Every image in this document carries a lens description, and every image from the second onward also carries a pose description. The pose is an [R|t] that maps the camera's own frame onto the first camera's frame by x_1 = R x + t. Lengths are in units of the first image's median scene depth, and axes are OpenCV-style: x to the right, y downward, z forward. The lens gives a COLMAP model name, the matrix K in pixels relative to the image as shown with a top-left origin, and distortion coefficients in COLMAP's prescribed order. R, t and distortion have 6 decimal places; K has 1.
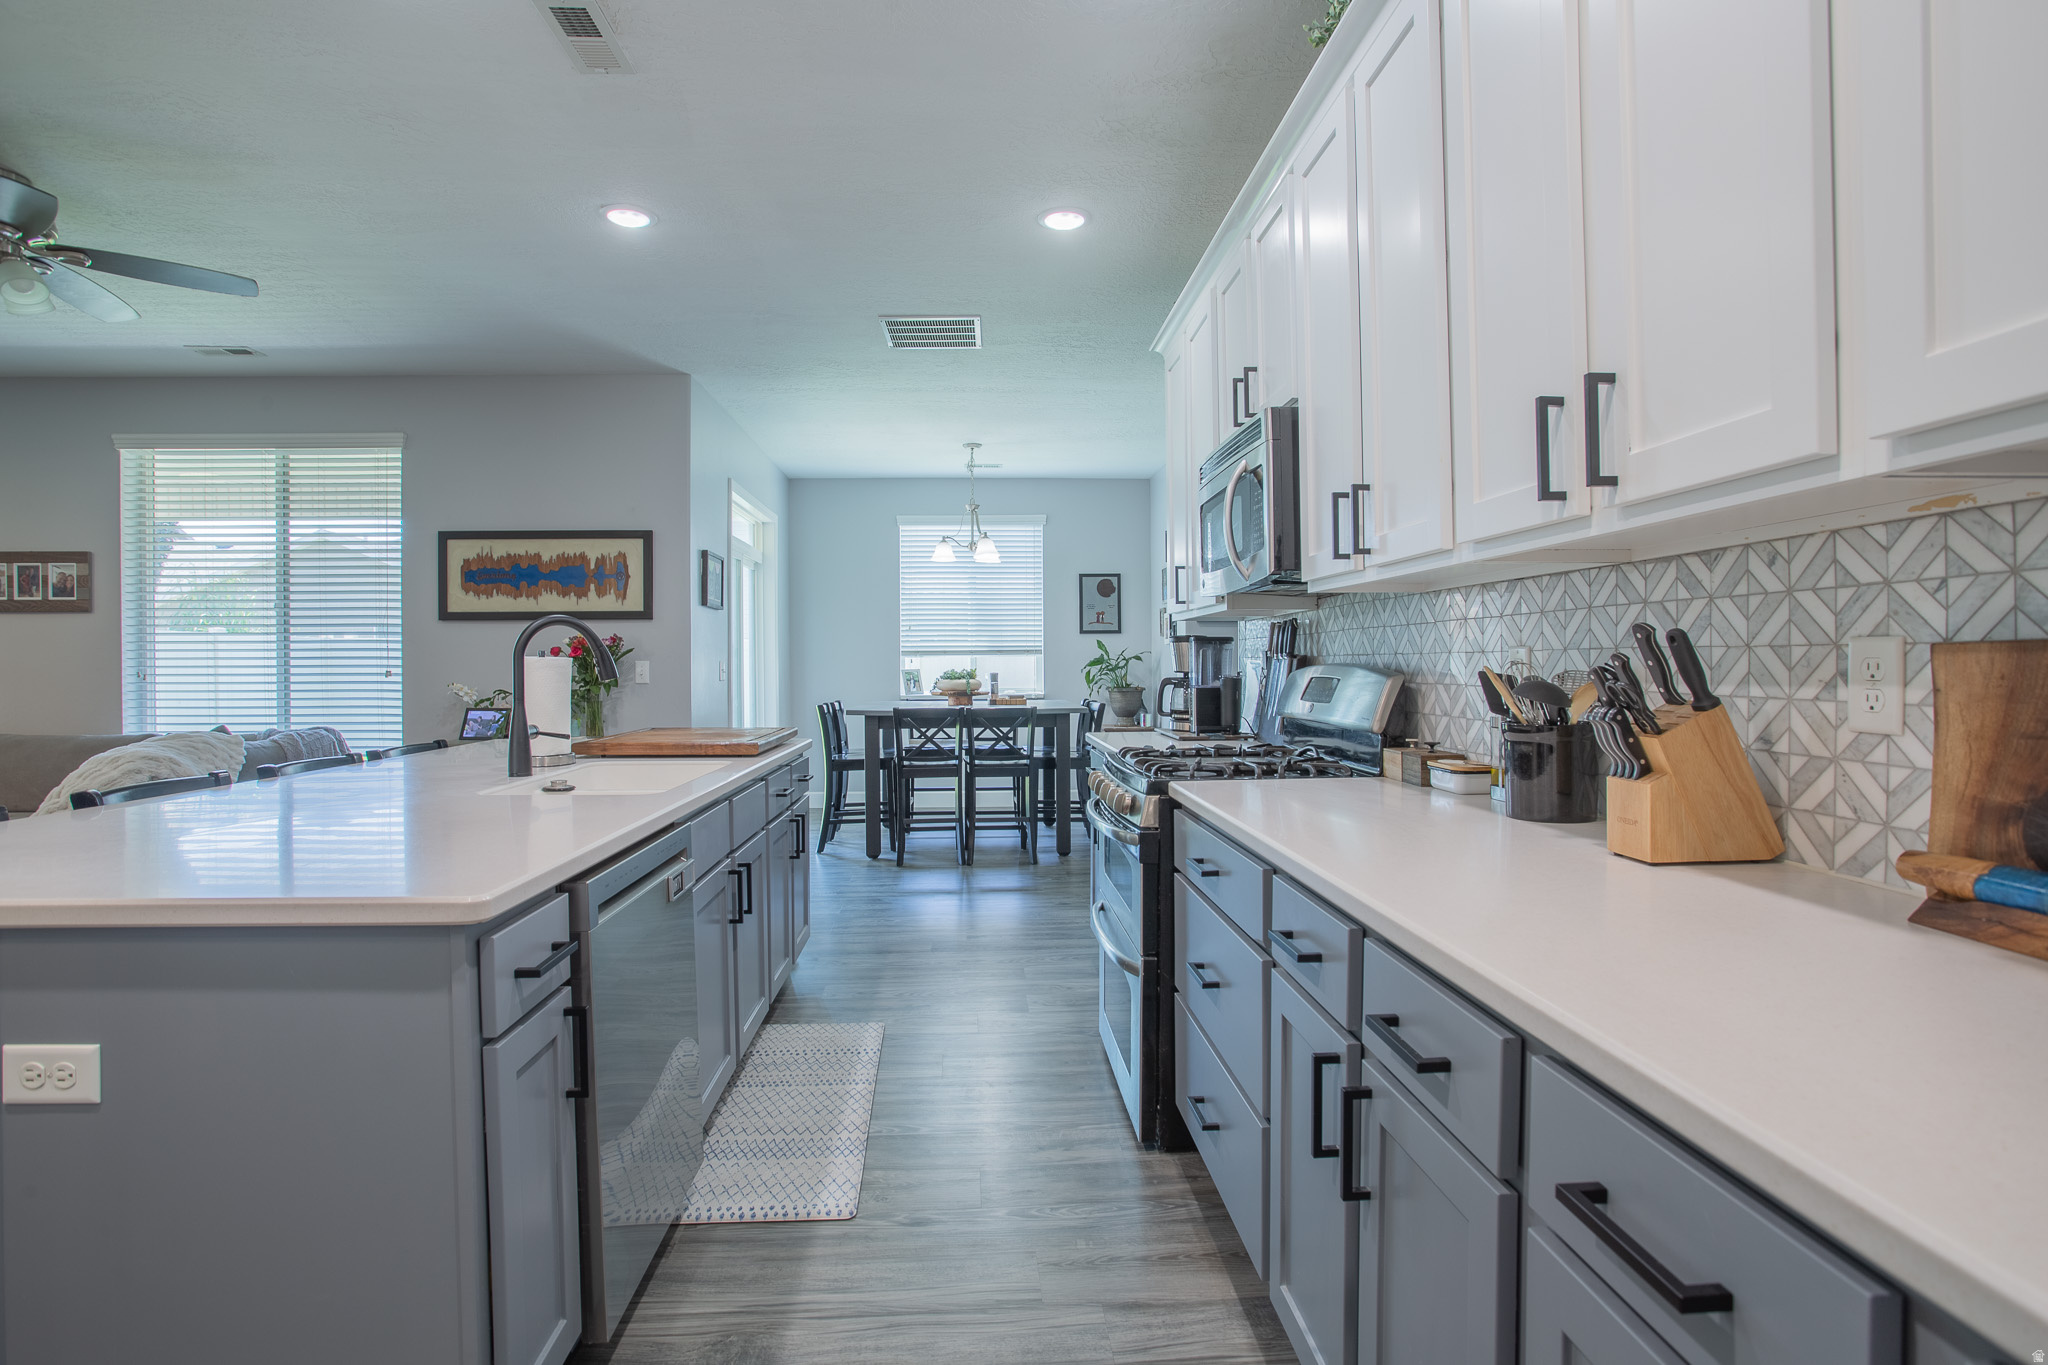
lens RADIAL K [[1000.6, 0, 1016.0], [0, 1000.6, 674.2], [0, 0, 1]] dist [-0.079098, 0.036518]
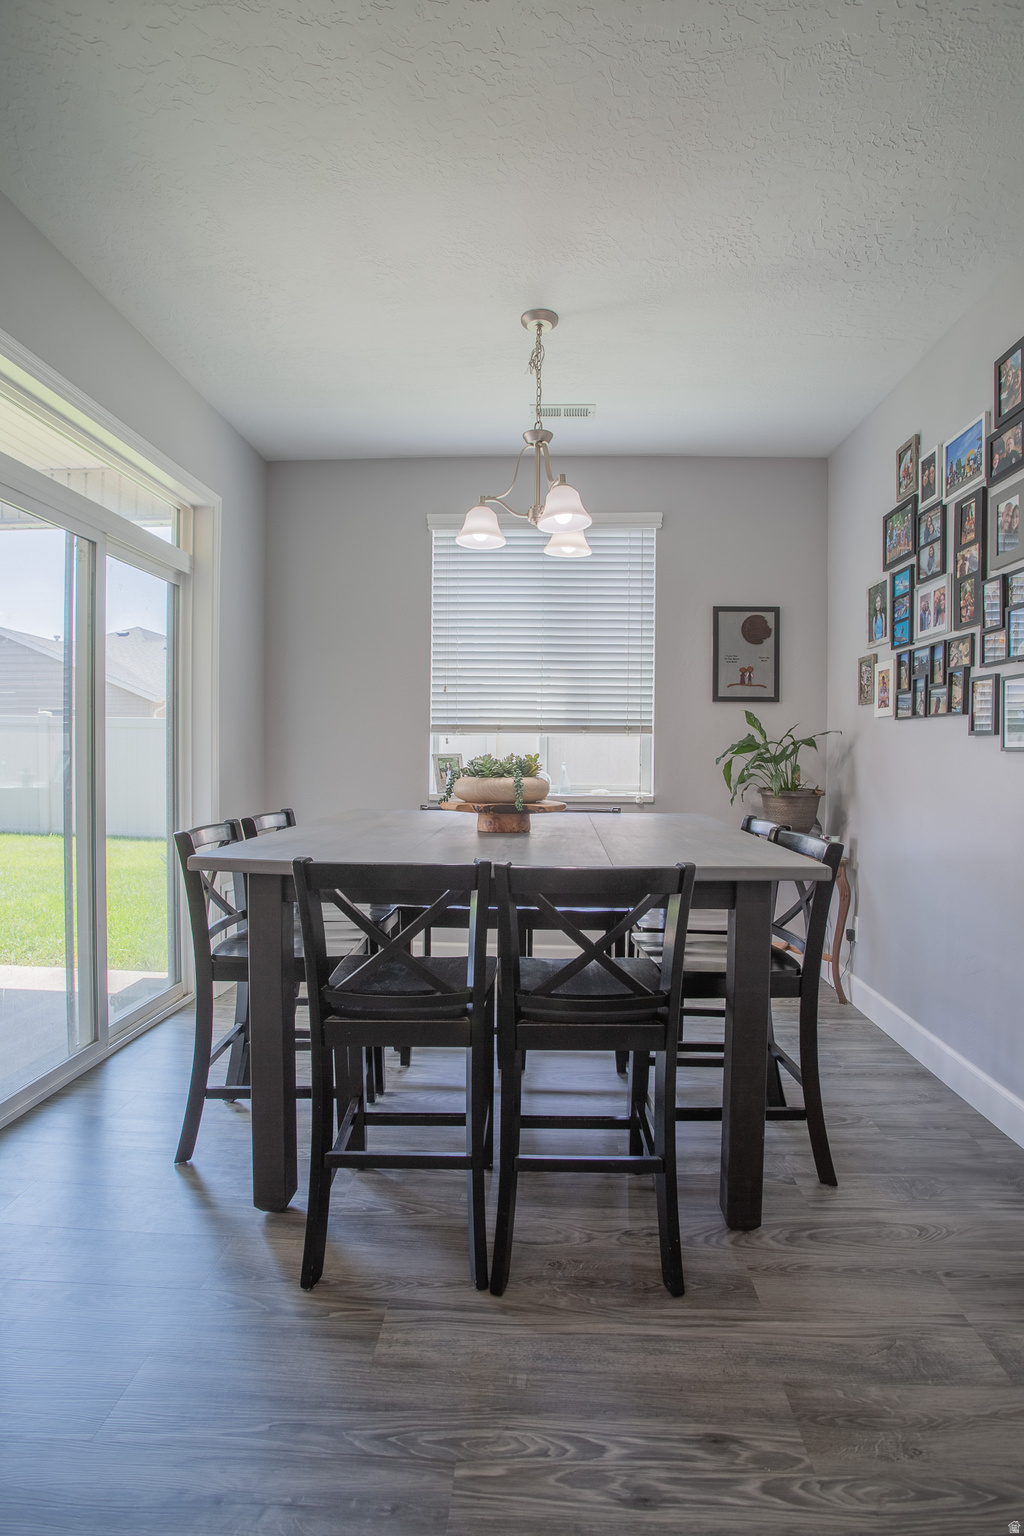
lens RADIAL K [[750.4, 0, 520.1], [0, 750.4, 768.2], [0, 0, 1]] dist [-0.079098, 0.036518]
pose [[0.995491, 0.019289, -0.092869, -0.017738], [-0.018078, 0.999740, 0.013863, -0.004179], [0.093113, -0.012121, 0.995582, 0.728401]]
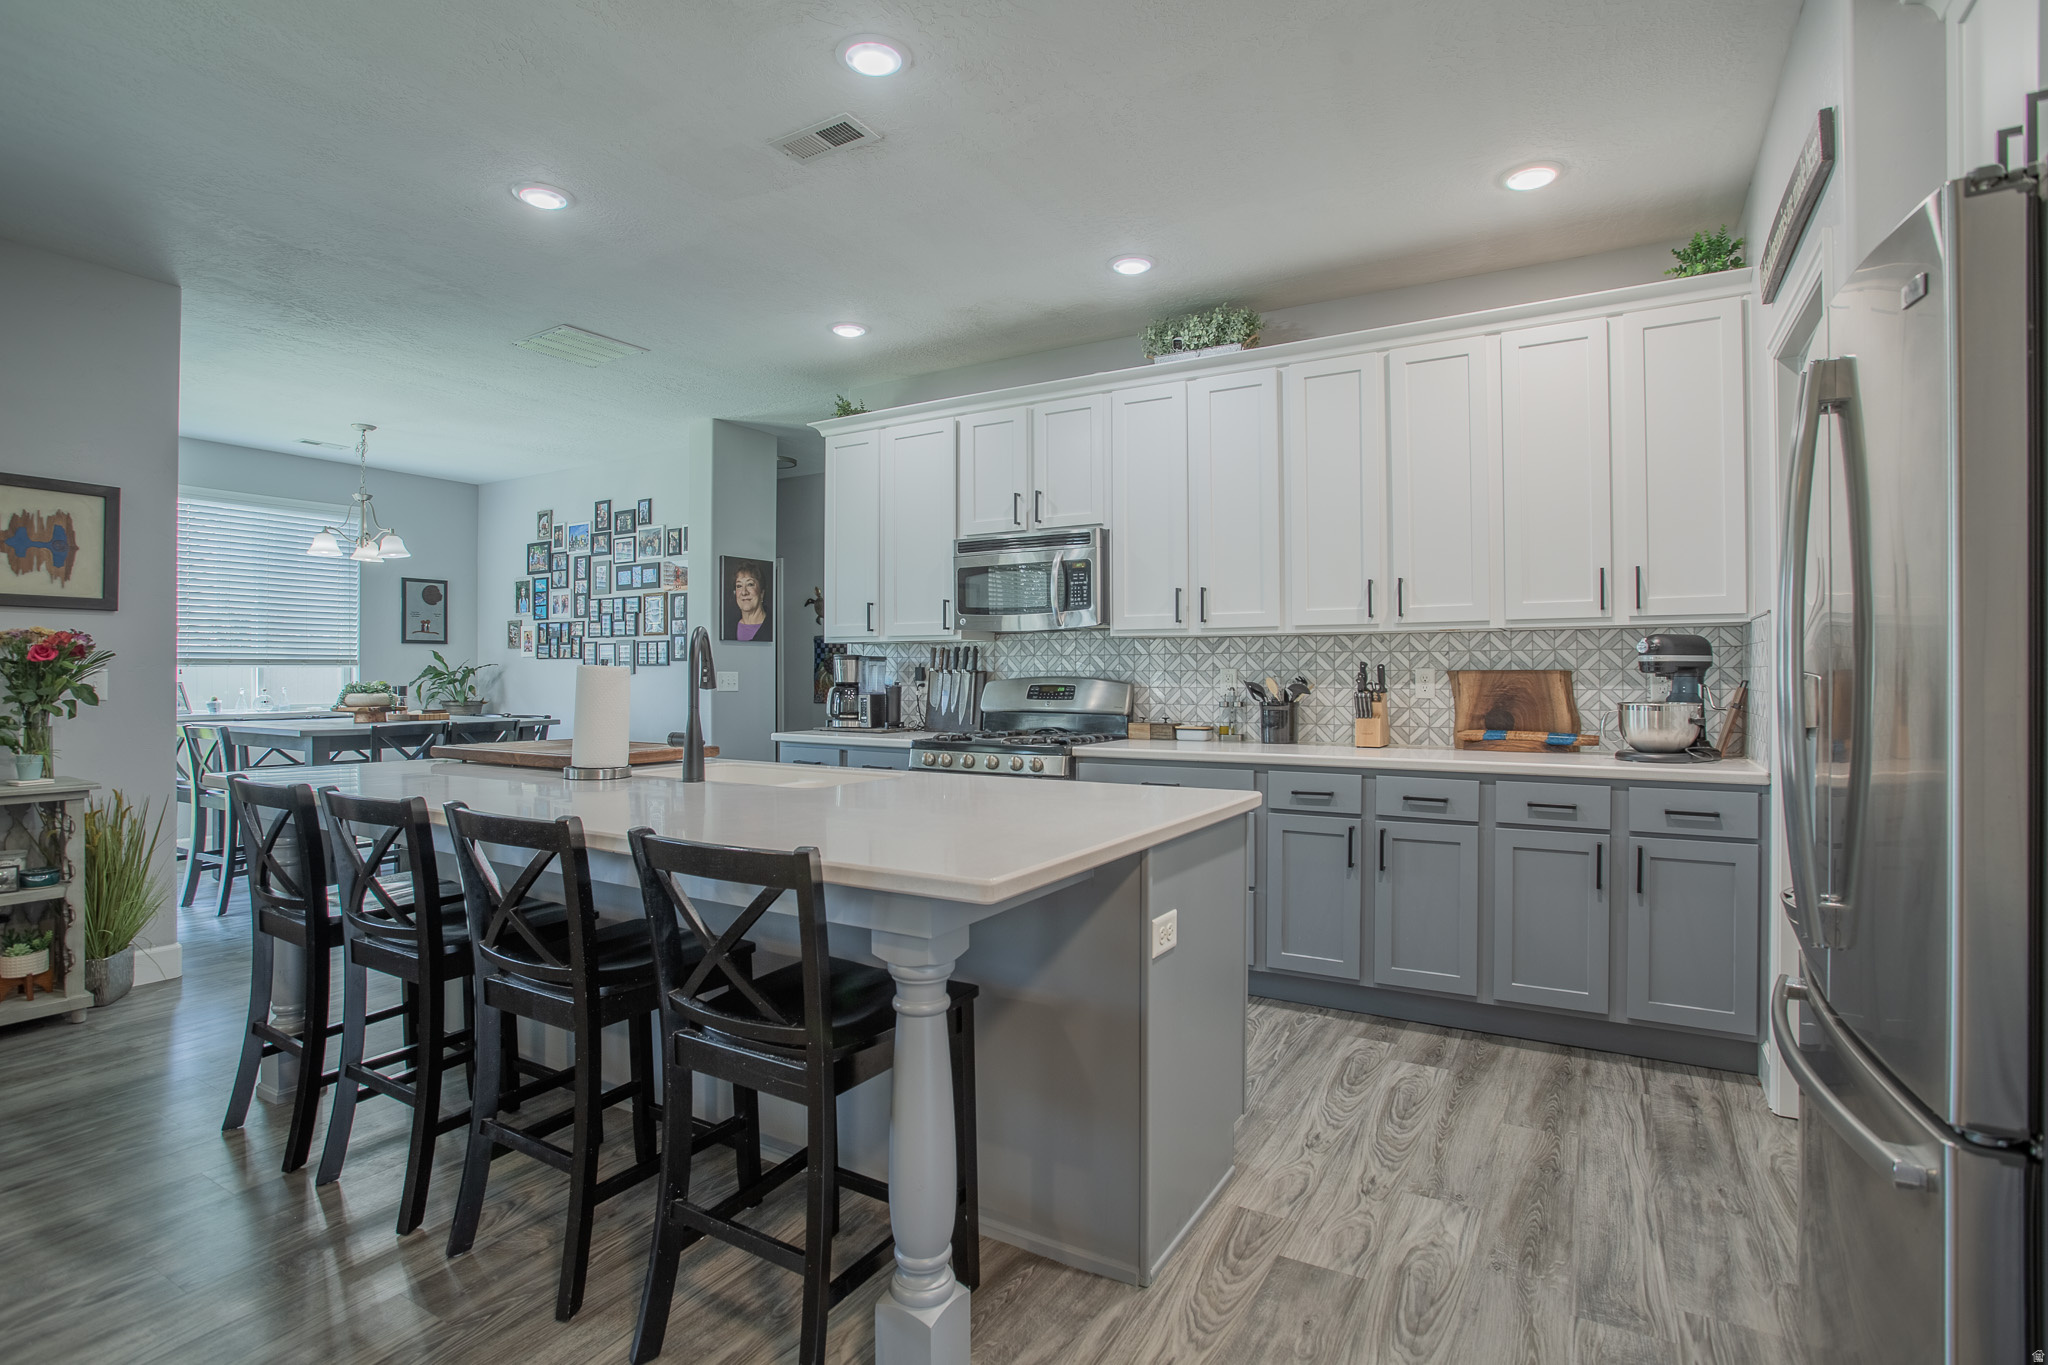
lens RADIAL K [[1000.6, 0, 1016.0], [0, 1000.6, 674.2], [0, 0, 1]] dist [-0.079098, 0.036518]
pose [[0.557160, 0.006326, 0.830381, -0.506317], [0.006143, 0.999912, -0.011739, 0.002208], [-0.830382, 0.011641, 0.557072, 0.059620]]
